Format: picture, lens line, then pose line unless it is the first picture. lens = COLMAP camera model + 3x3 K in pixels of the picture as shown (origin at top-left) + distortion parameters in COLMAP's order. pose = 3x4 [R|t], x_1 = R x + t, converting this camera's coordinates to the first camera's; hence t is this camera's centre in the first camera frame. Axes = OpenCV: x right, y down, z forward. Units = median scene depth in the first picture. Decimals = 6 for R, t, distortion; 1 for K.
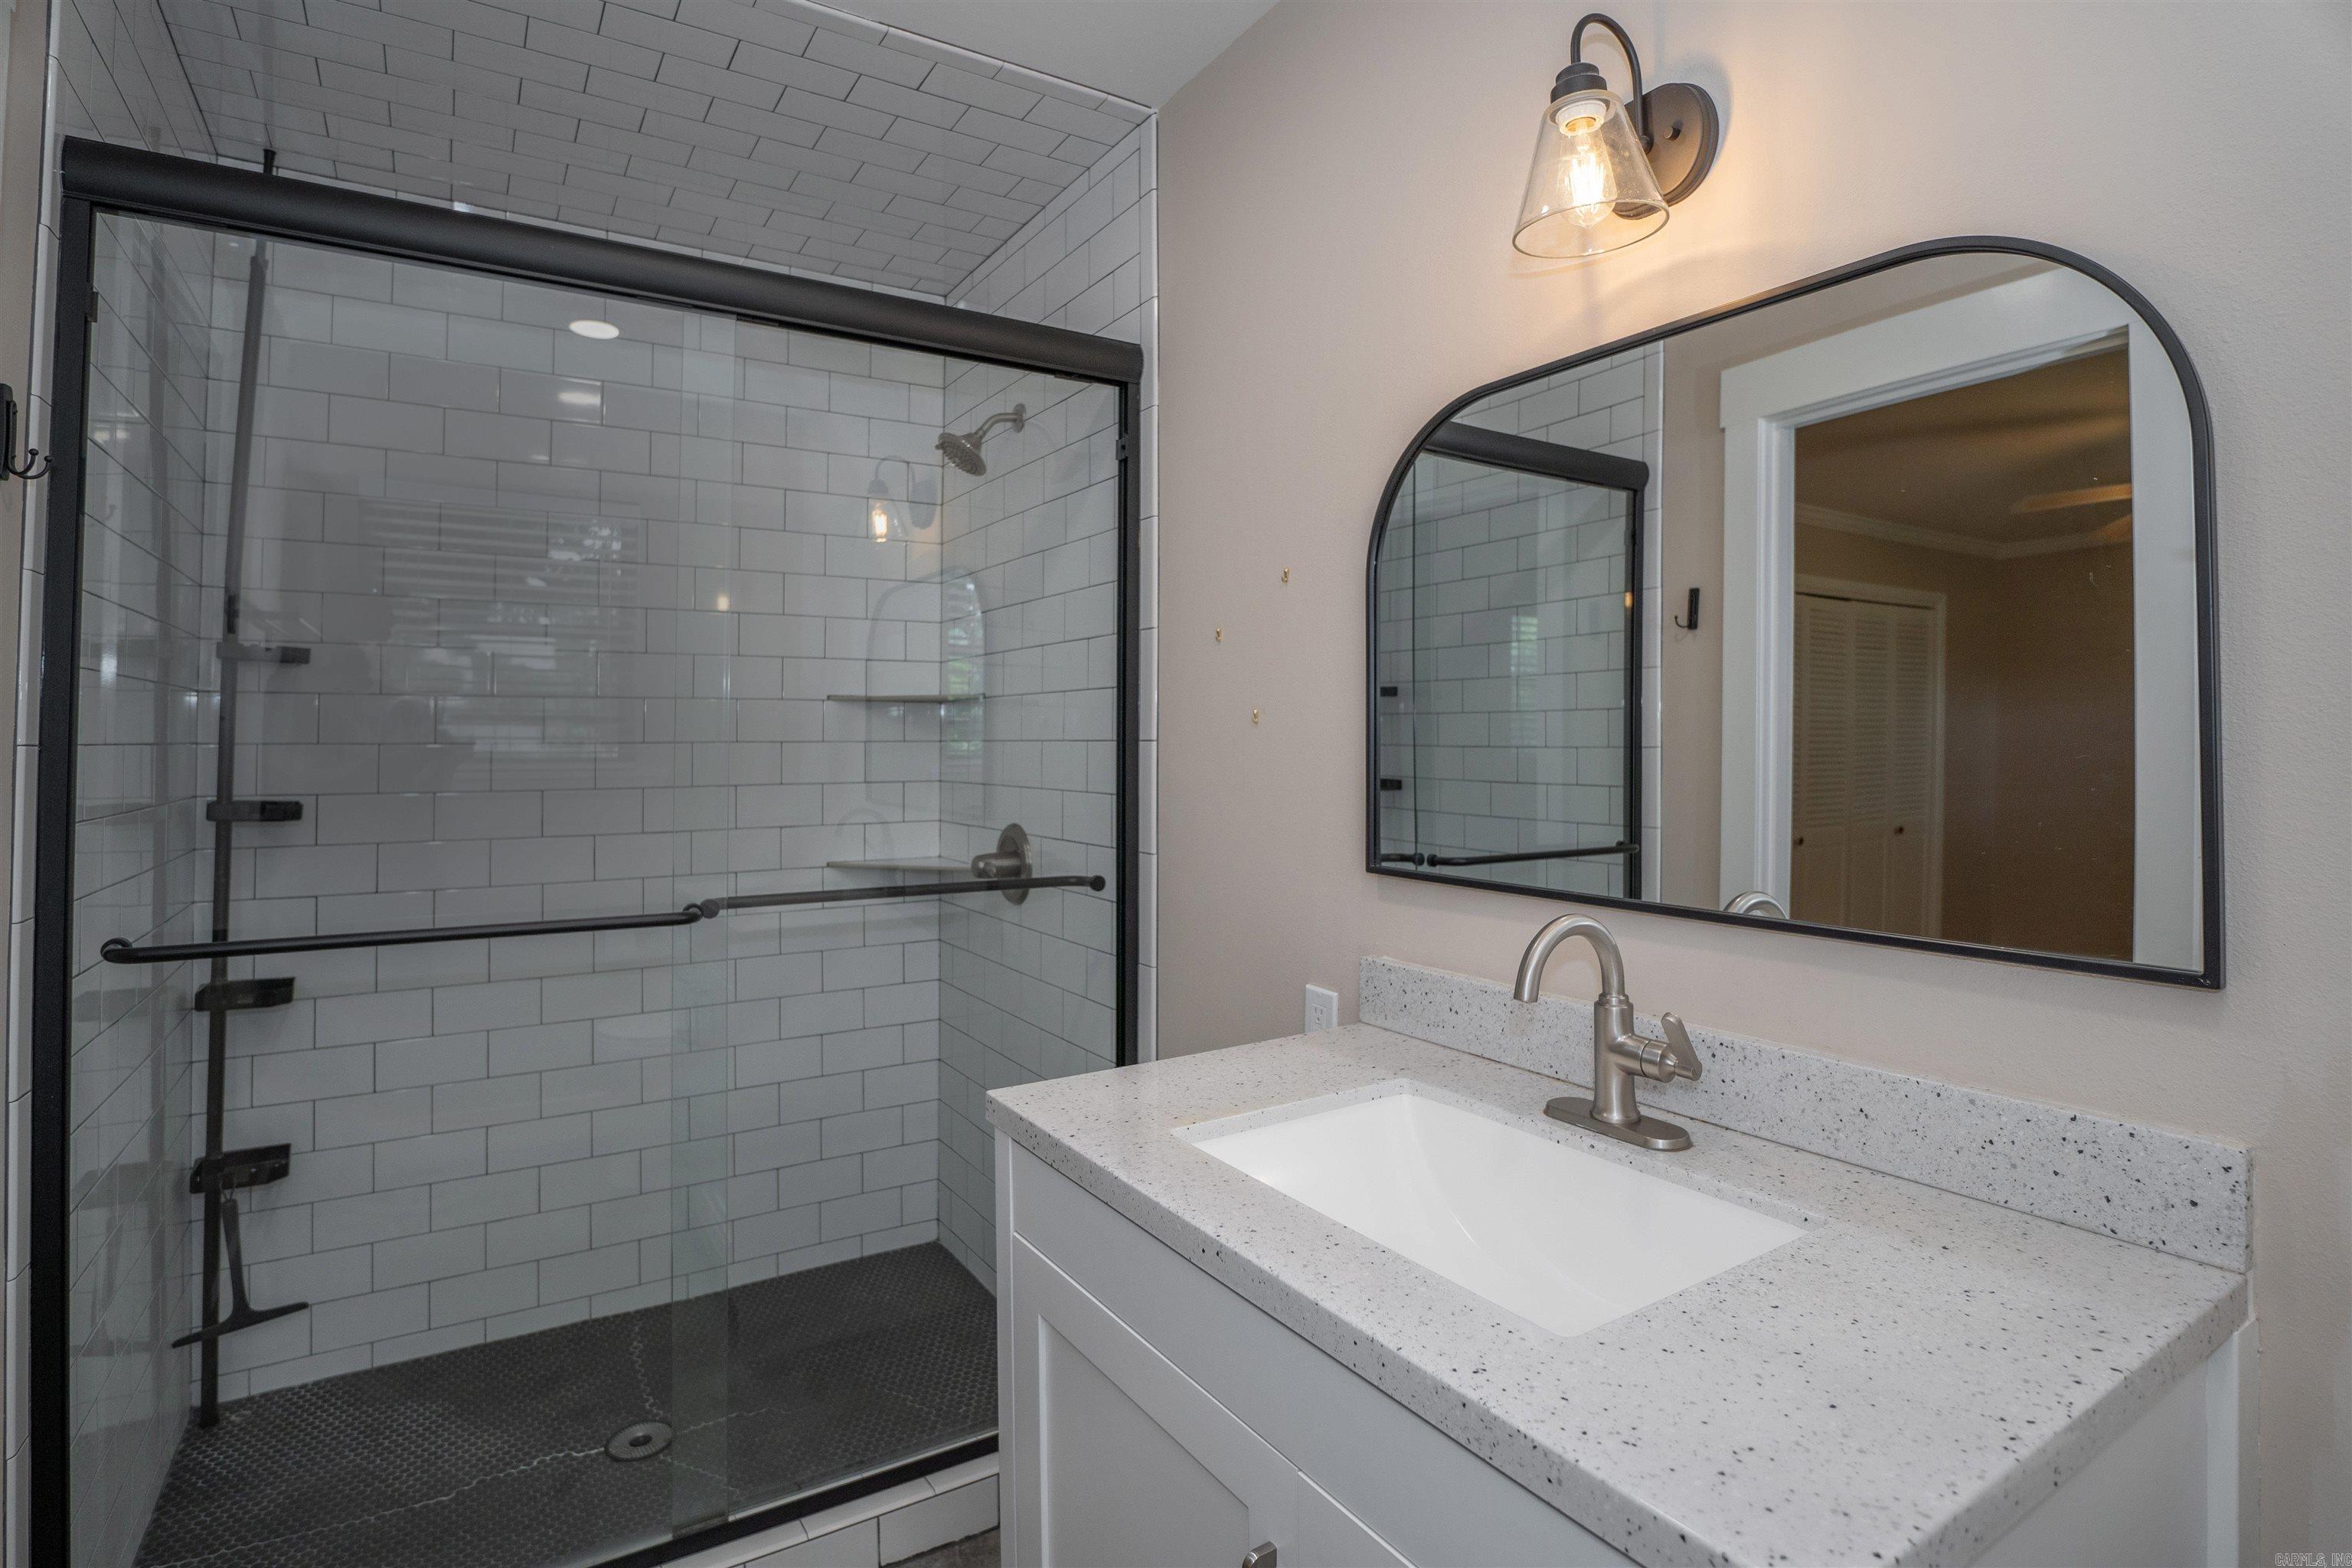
lens RADIAL K [[1151.4, 0, 1176.3], [0, 1151.4, 741.4], [0, 0, 1]] dist [-0.044080, 0.008300]
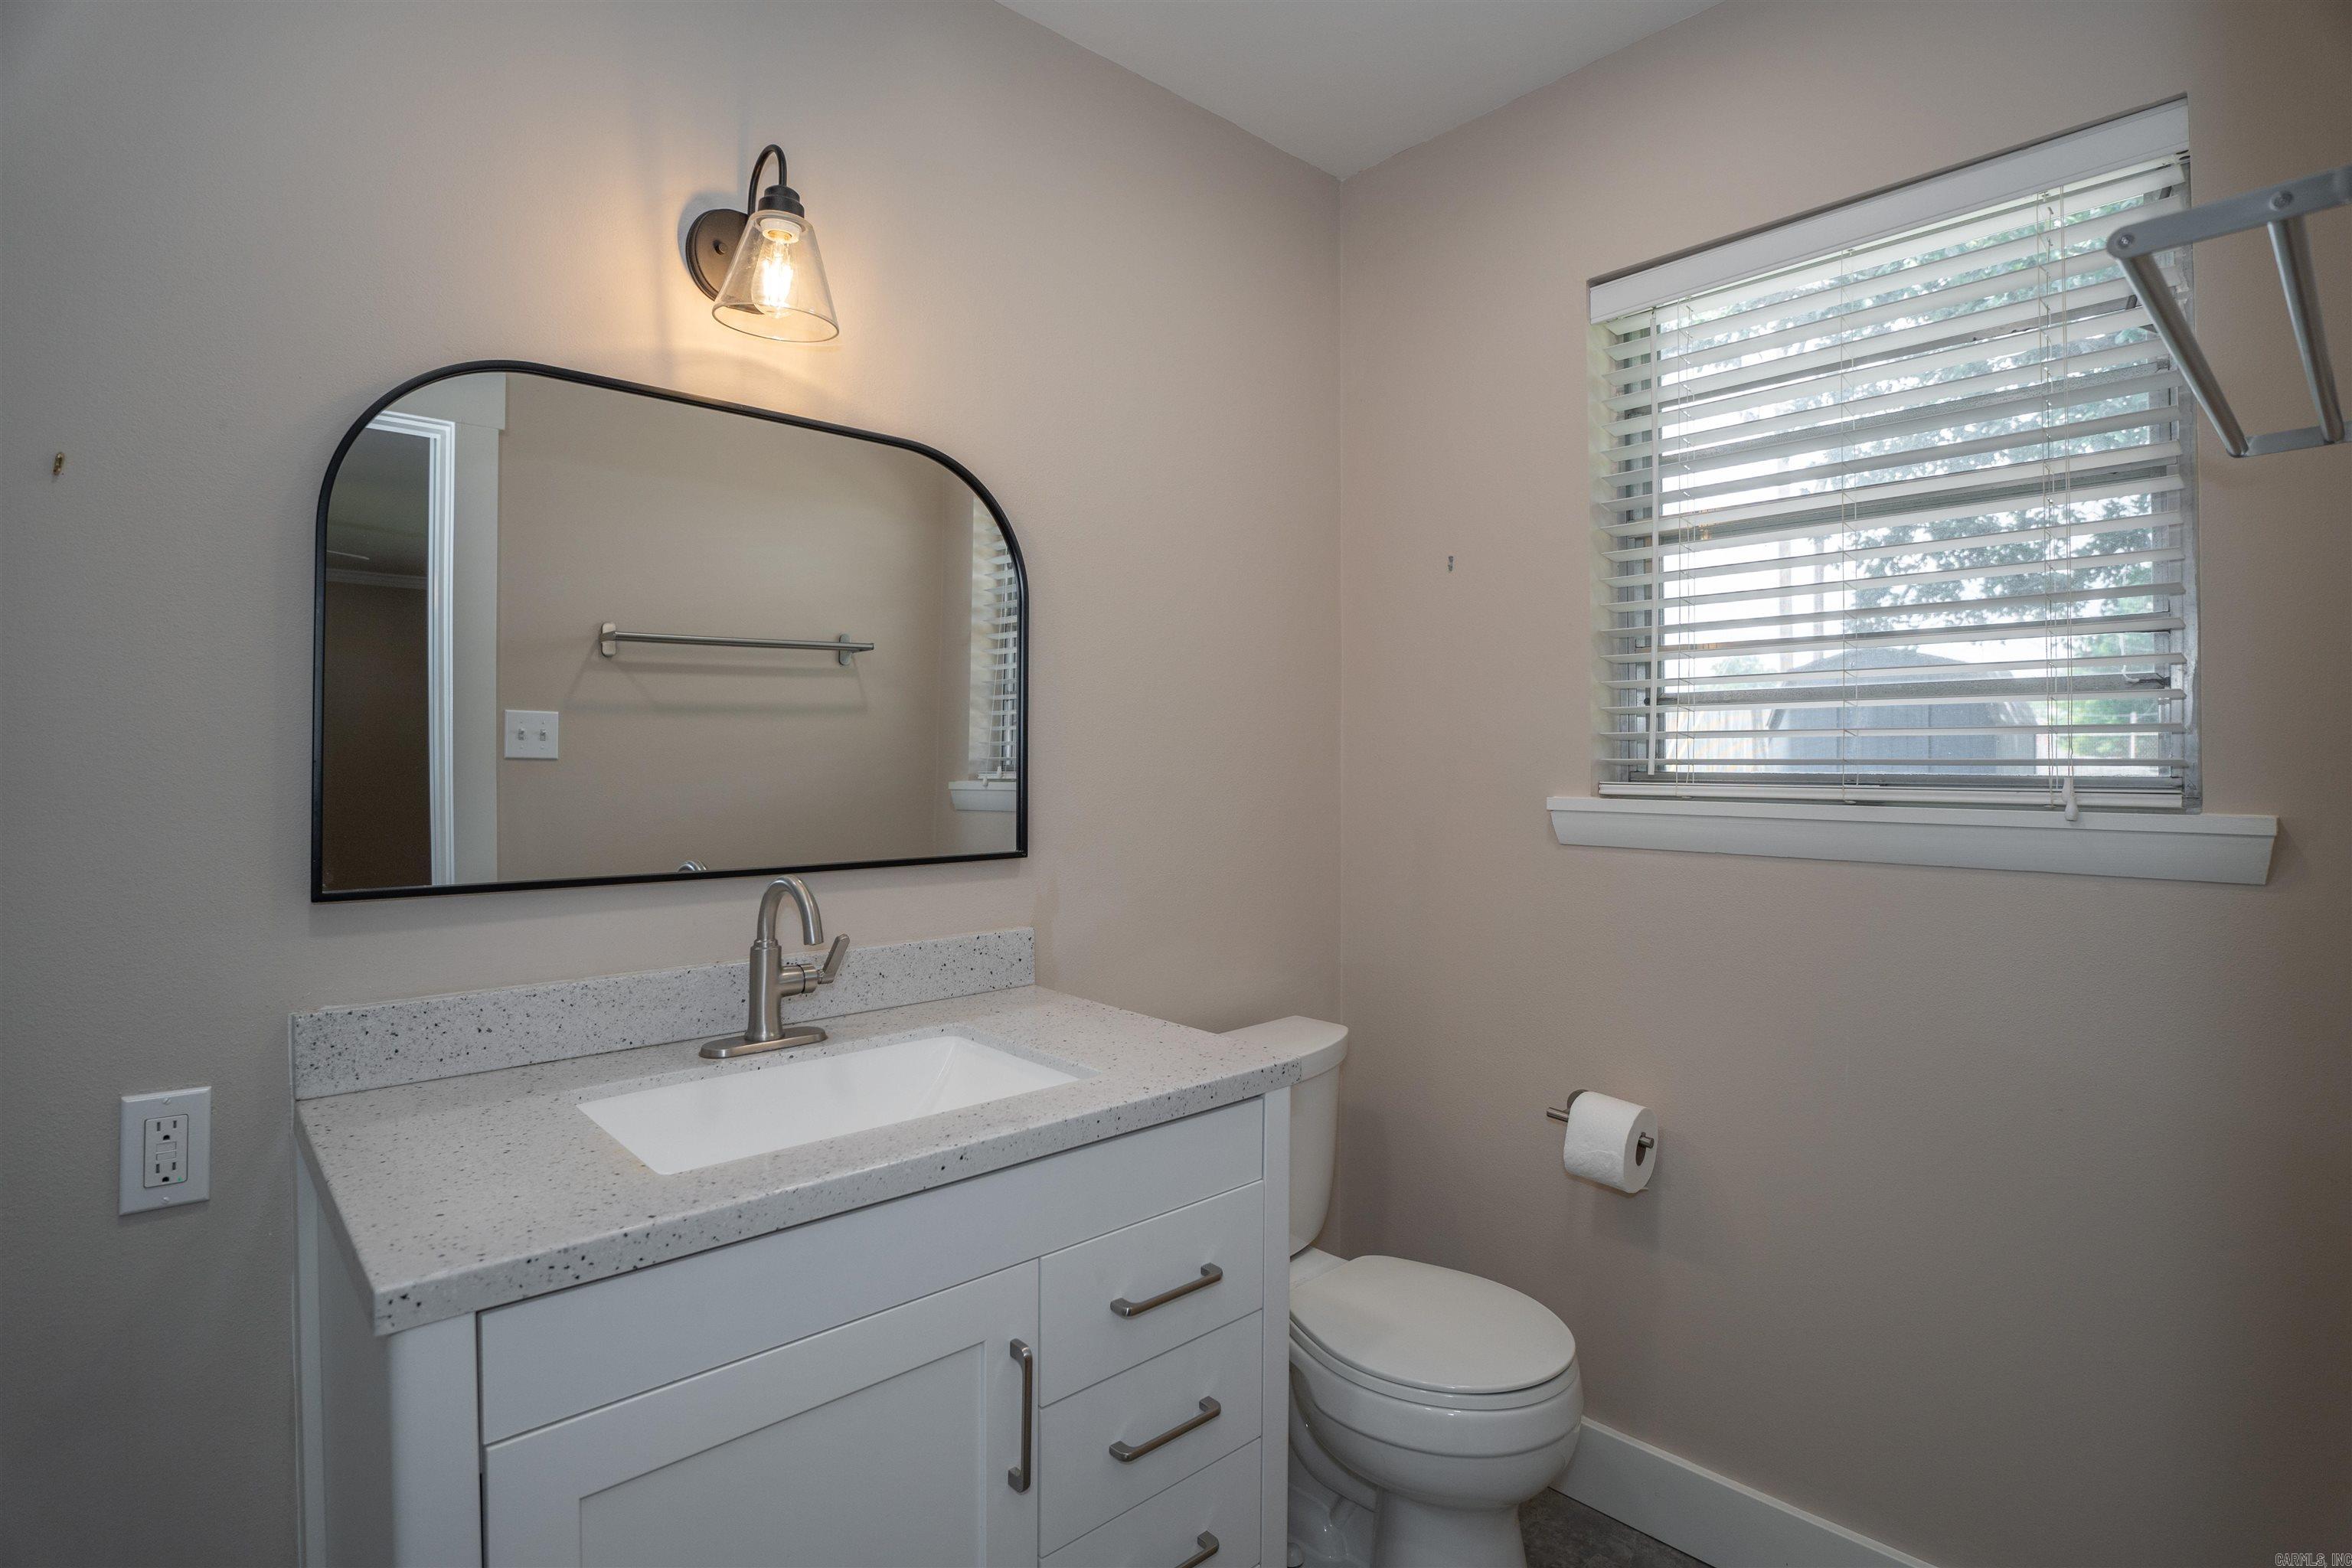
lens RADIAL K [[1151.4, 0, 1177.7], [0, 1151.4, 767.6], [0, 0, 1]] dist [-0.044080, 0.008300]
pose [[-0.169836, -0.004870, 0.985460, -0.941906], [-0.001685, 0.999988, 0.004652, 0.028260], [-0.985471, -0.000870, -0.169842, 0.784202]]
